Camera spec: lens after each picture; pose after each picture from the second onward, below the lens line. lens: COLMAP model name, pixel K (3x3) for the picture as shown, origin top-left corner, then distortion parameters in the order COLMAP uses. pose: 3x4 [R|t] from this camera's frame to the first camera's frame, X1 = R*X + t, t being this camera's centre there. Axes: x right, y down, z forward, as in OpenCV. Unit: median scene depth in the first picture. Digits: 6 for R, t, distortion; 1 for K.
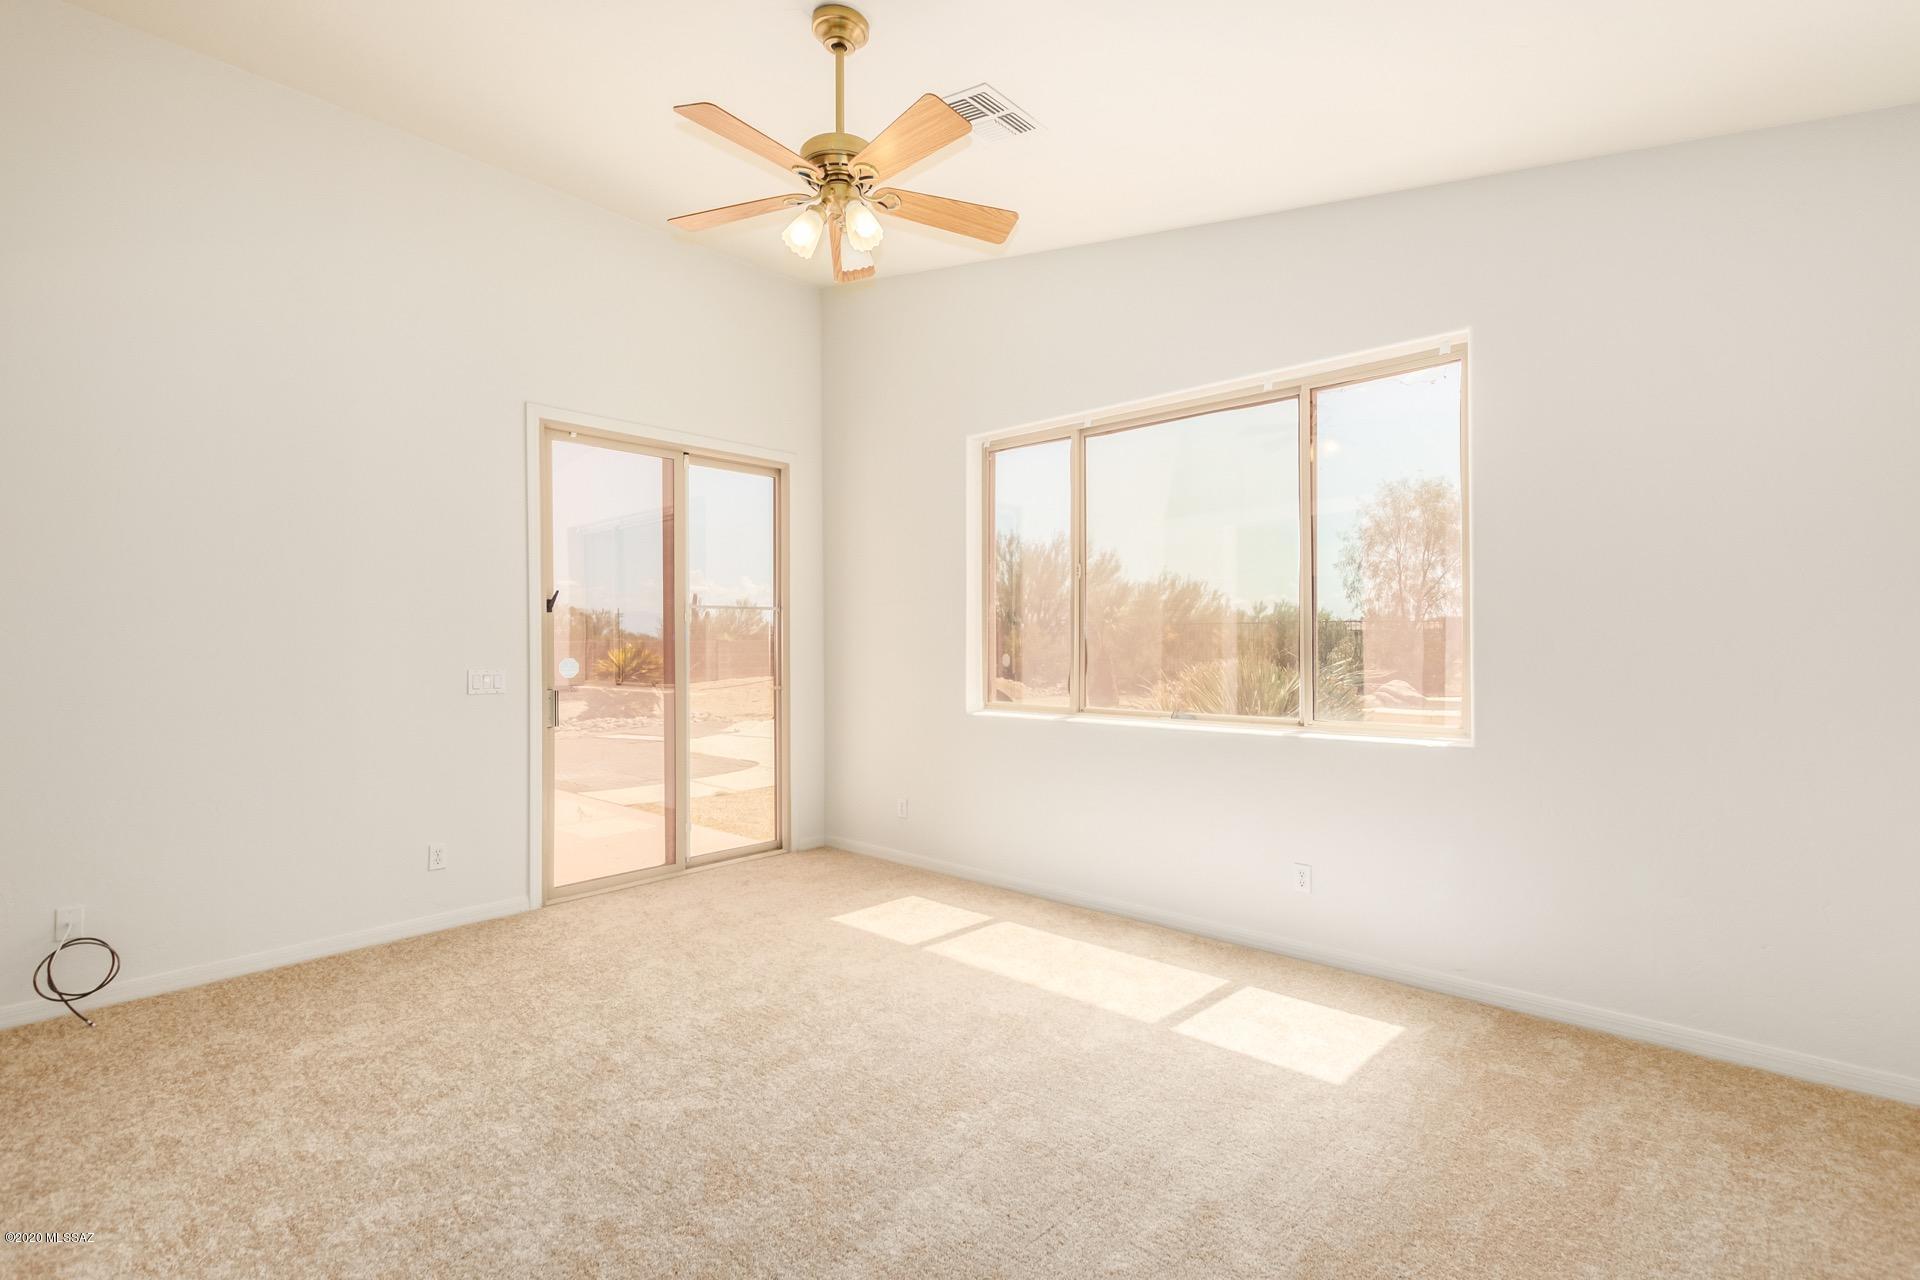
lens RADIAL K [[873.7, 0, 956.8], [0, 873.7, 654.8], [0, 0, 1]] dist [0.008050, -0.001395]
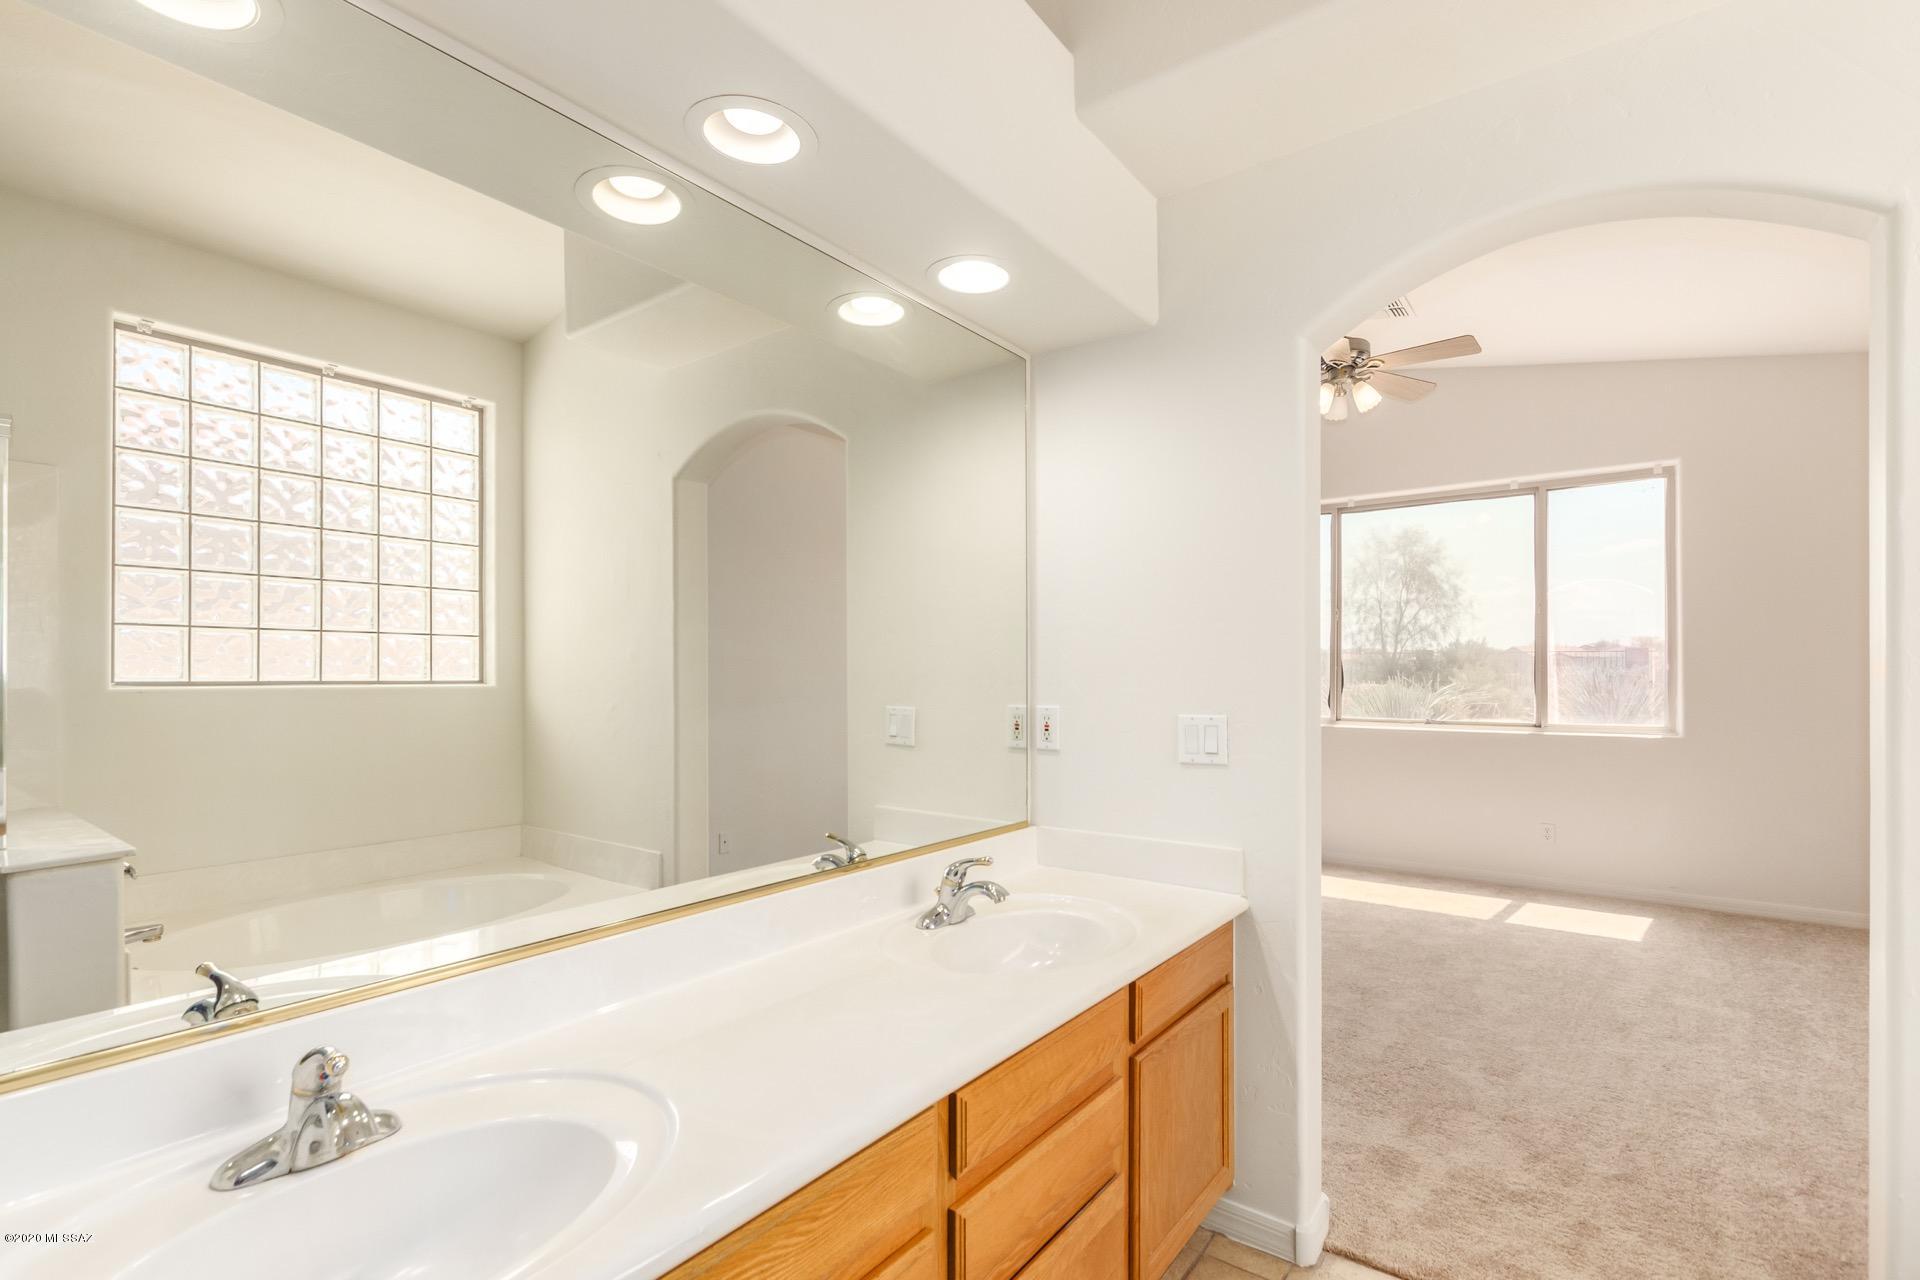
lens RADIAL K [[873.7, 0, 977.5], [0, 873.7, 680.2], [0, 0, 1]] dist [0.008050, -0.001395]
pose [[0.995889, 0.000815, 0.090581, -0.634416], [-0.000238, 0.999980, -0.006381, 0.015331], [-0.090584, 0.006333, 0.995869, -0.326105]]
